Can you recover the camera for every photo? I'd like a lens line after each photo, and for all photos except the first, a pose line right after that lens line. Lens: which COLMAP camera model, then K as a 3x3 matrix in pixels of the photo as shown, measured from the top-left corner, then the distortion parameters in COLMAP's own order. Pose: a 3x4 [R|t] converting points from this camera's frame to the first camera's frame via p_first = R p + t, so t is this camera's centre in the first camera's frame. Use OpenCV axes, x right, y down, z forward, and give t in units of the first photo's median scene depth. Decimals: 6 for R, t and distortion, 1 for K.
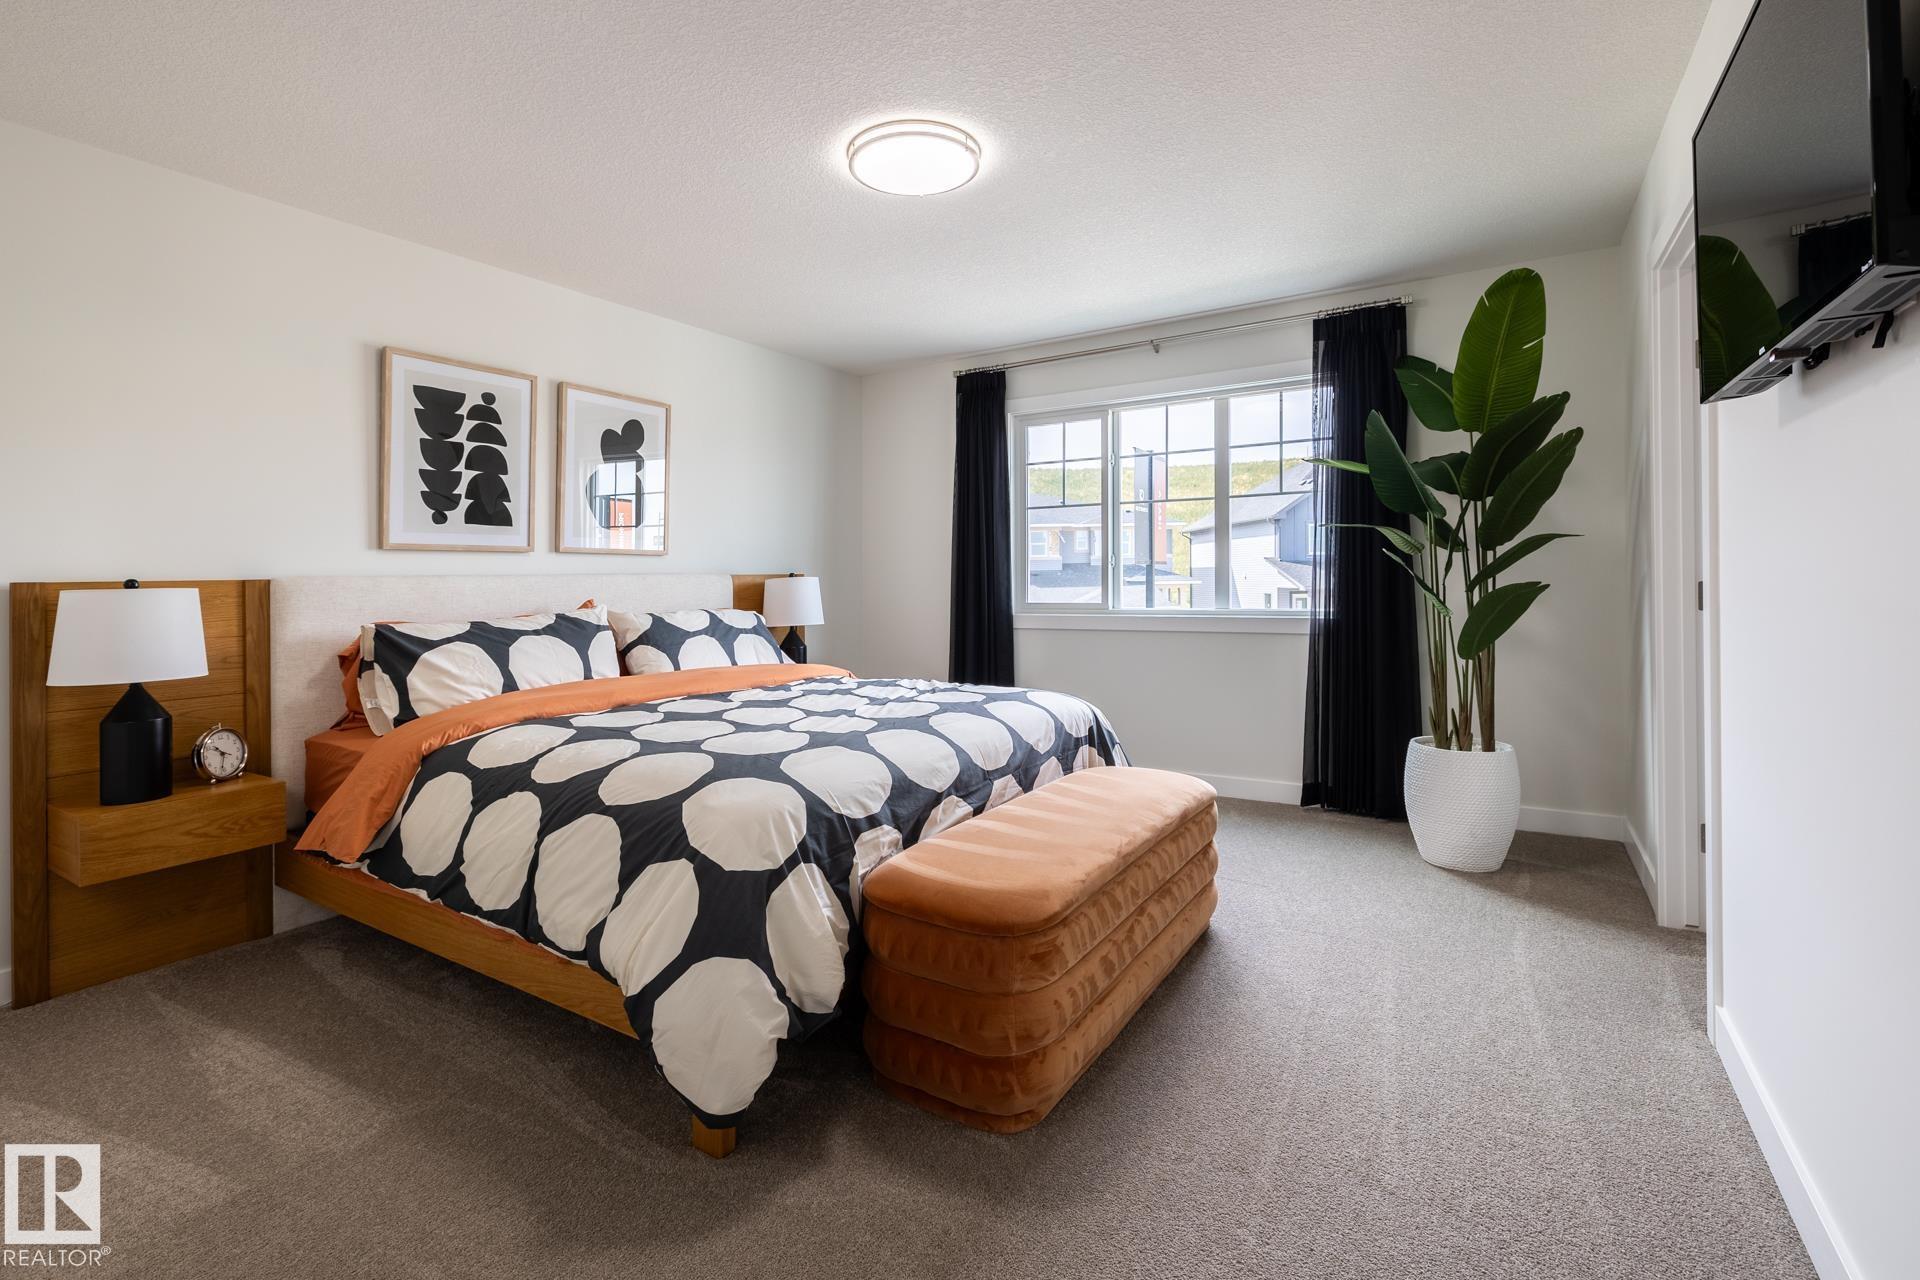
lens RADIAL K [[863.5, 0, 948.0], [0, 863.5, 572.0], [0, 0, 1]] dist [-0.000545, -0.000060]
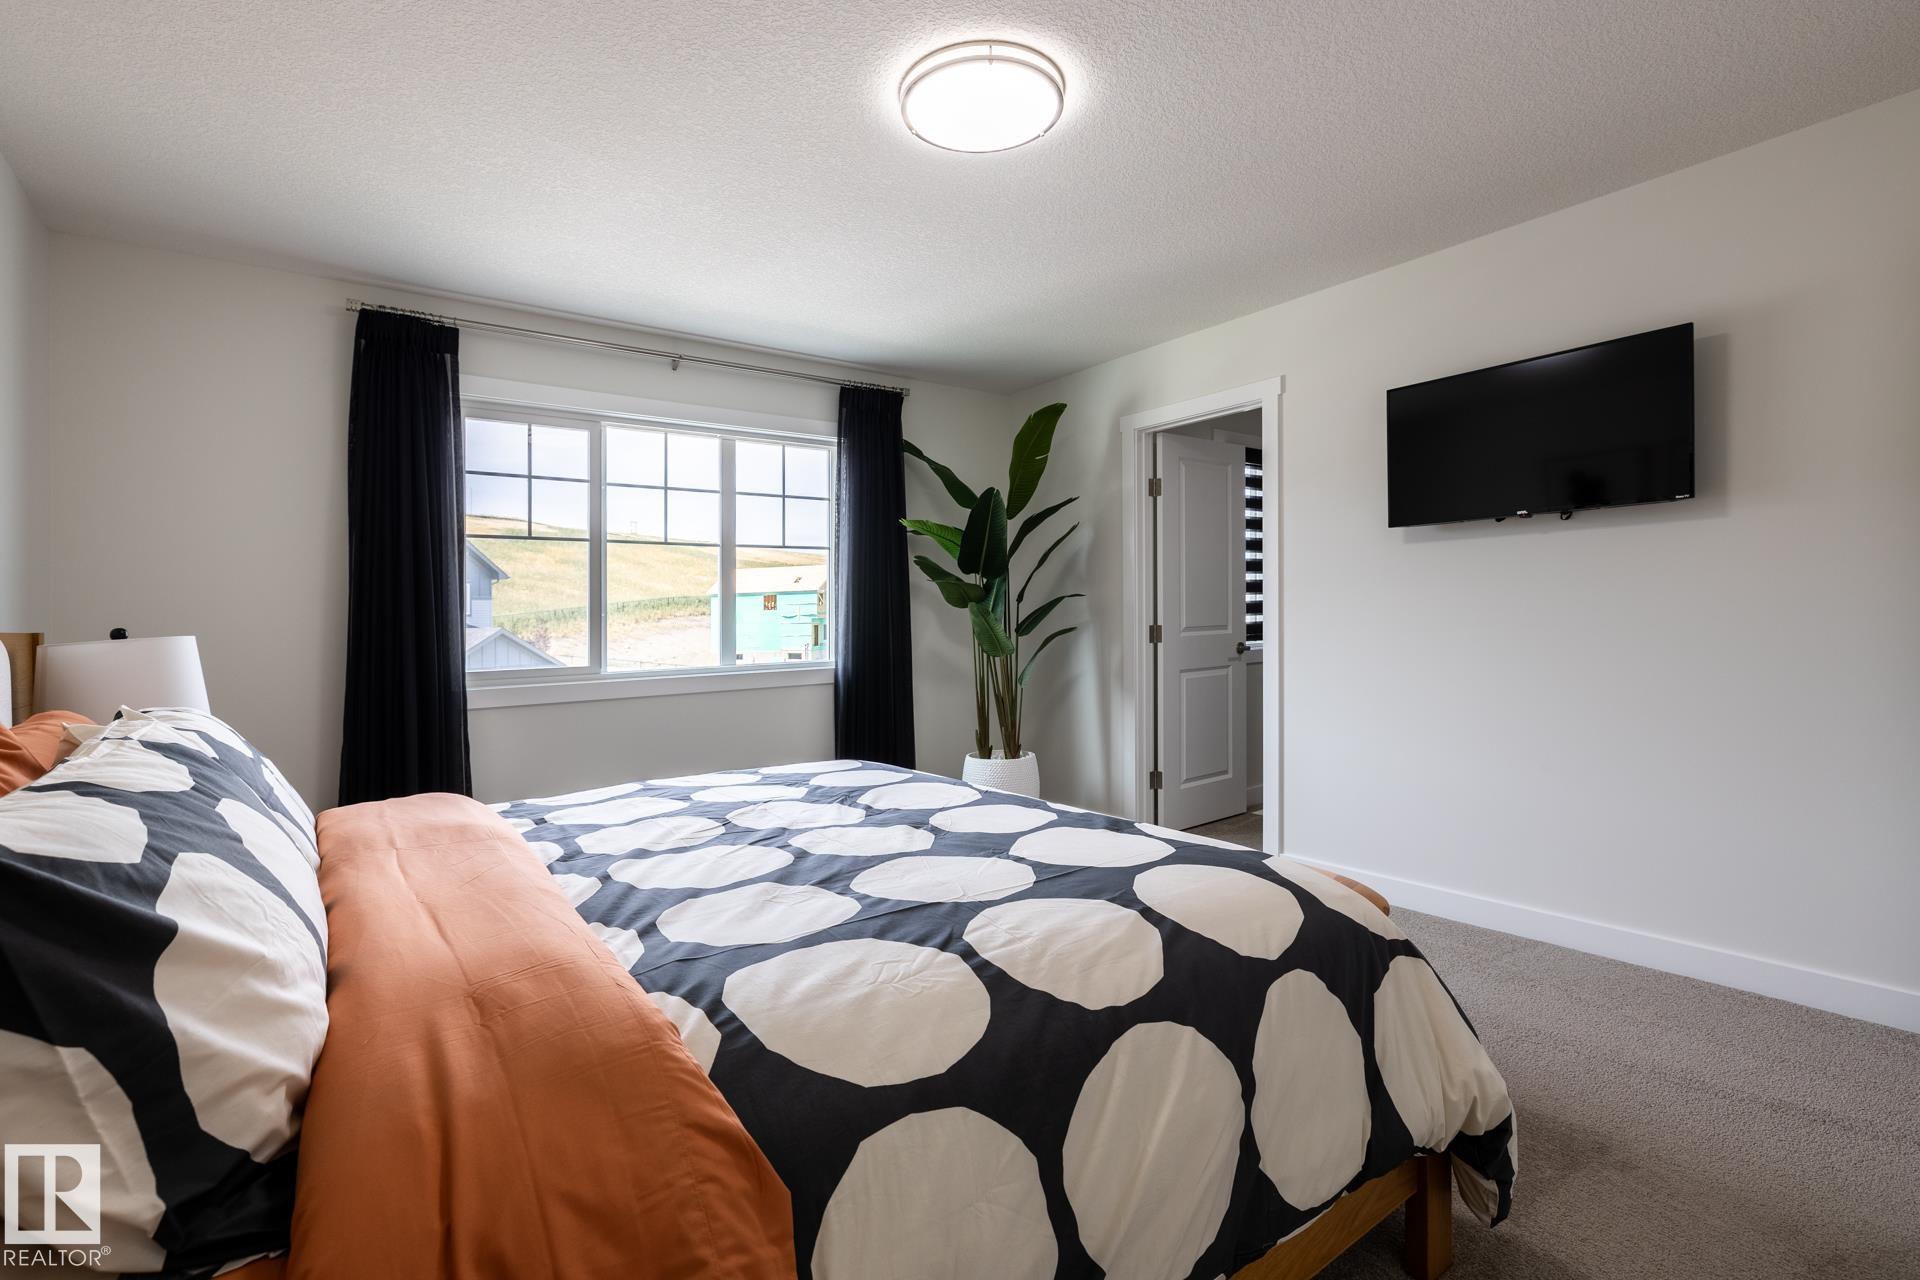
lens RADIAL K [[863.5, 0, 961.4], [0, 863.5, 624.9], [0, 0, 1]] dist [-0.000545, -0.000060]
pose [[0.374832, -0.003886, 0.927085, -0.445246], [0.003912, 0.999989, 0.002610, -0.002025], [-0.927085, 0.002648, 0.374843, 0.413628]]
